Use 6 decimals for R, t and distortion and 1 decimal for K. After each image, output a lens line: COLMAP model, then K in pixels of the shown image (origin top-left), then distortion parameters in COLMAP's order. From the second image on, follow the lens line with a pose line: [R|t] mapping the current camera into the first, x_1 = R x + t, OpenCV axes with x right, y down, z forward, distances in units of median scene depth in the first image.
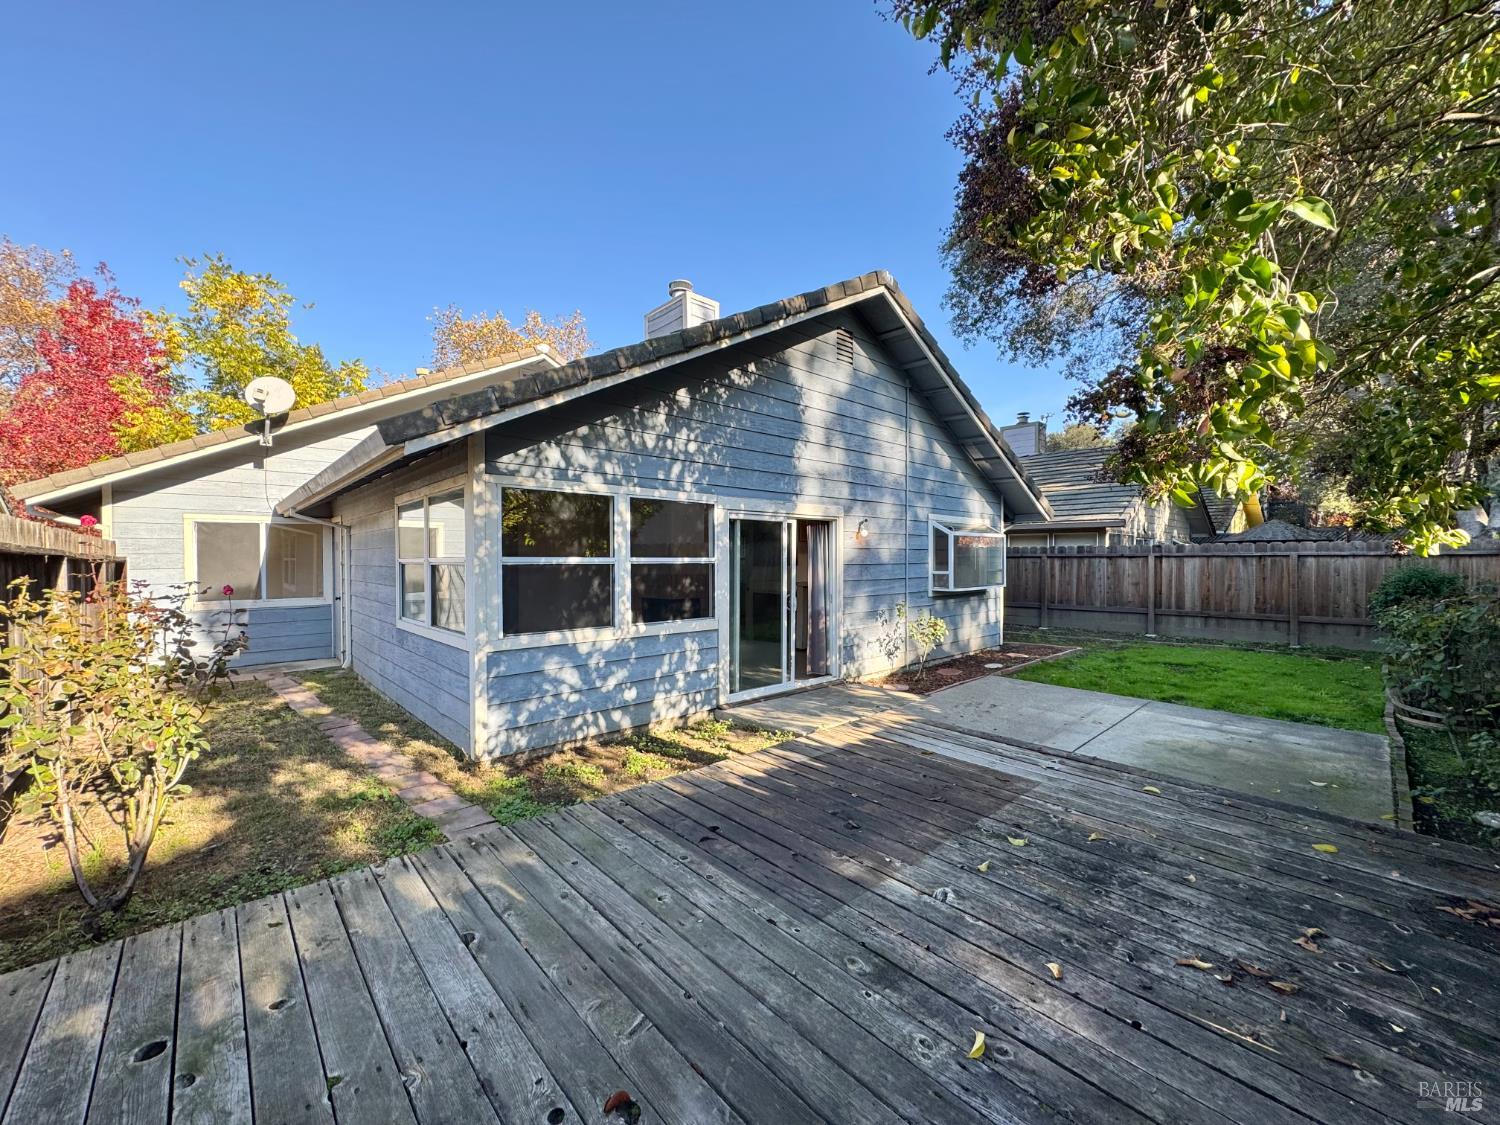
lens RADIAL K [[594.3, 0, 751.5], [0, 594.3, 563.3], [0, 0, 1]] dist [-0.001644, 0.000079]
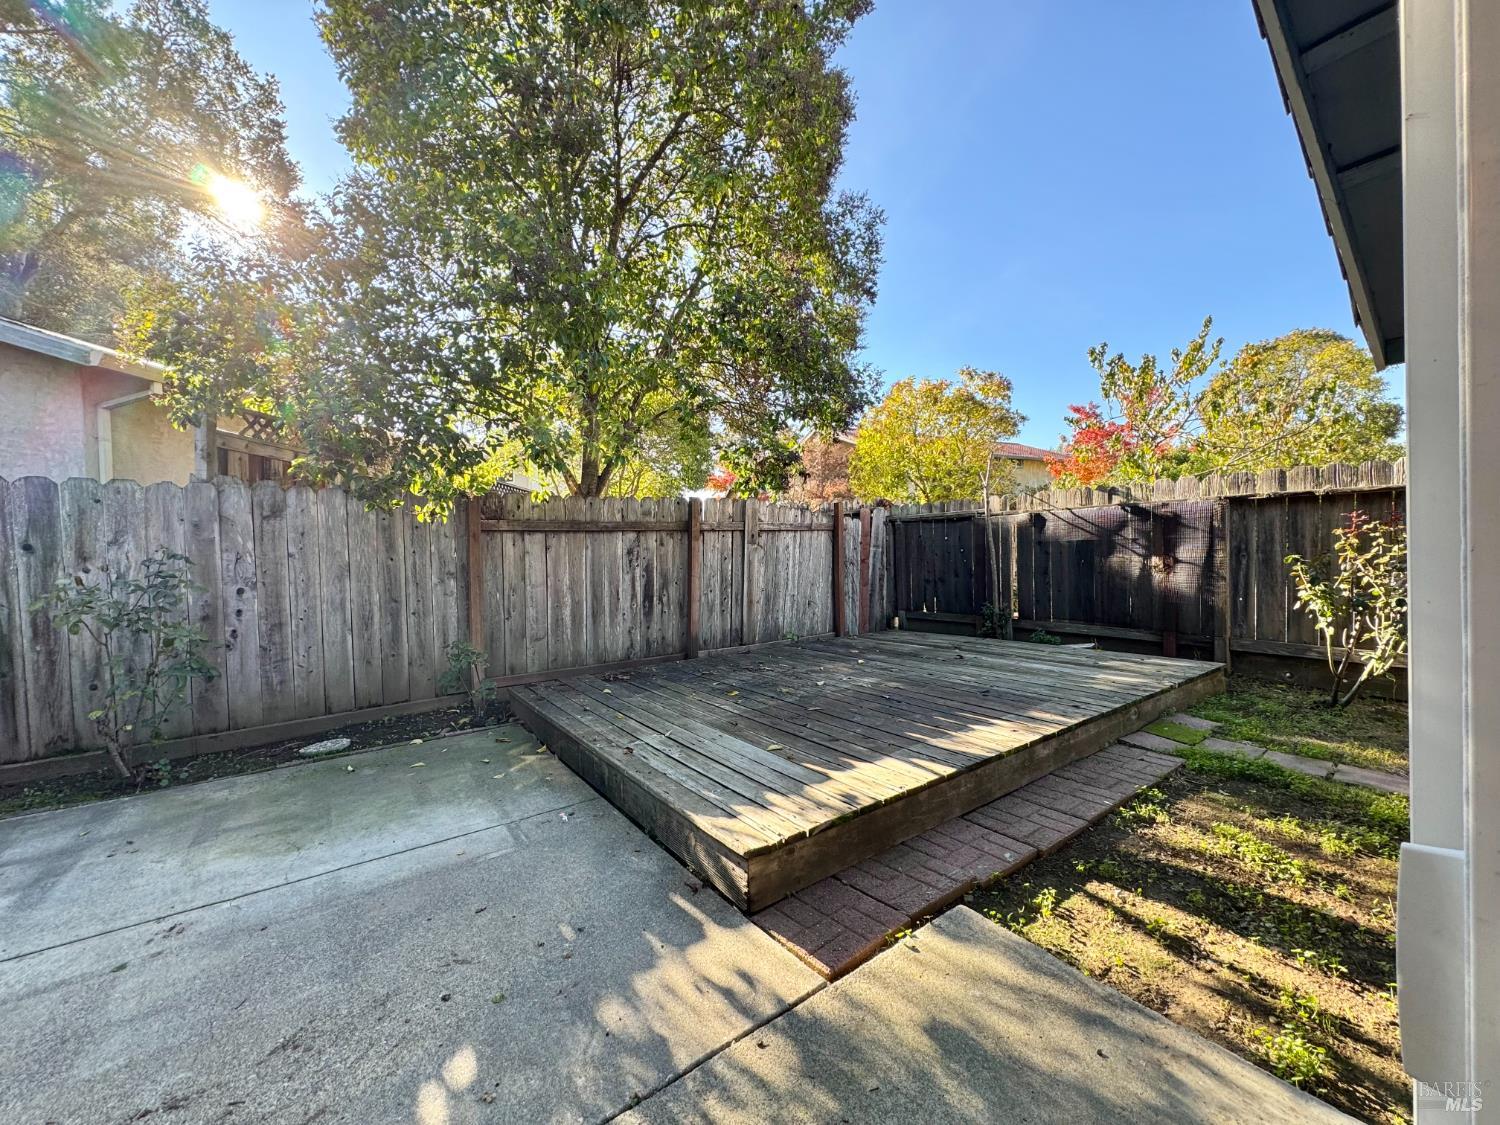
lens RADIAL K [[594.3, 0, 751.5], [0, 594.3, 563.3], [0, 0, 1]] dist [-0.001644, 0.000079]
pose [[-0.991063, 0.025356, 0.130964, 0.206262], [0.029265, 0.999179, 0.028008, 0.045394], [-0.130146, 0.031591, -0.990991, 1.695914]]
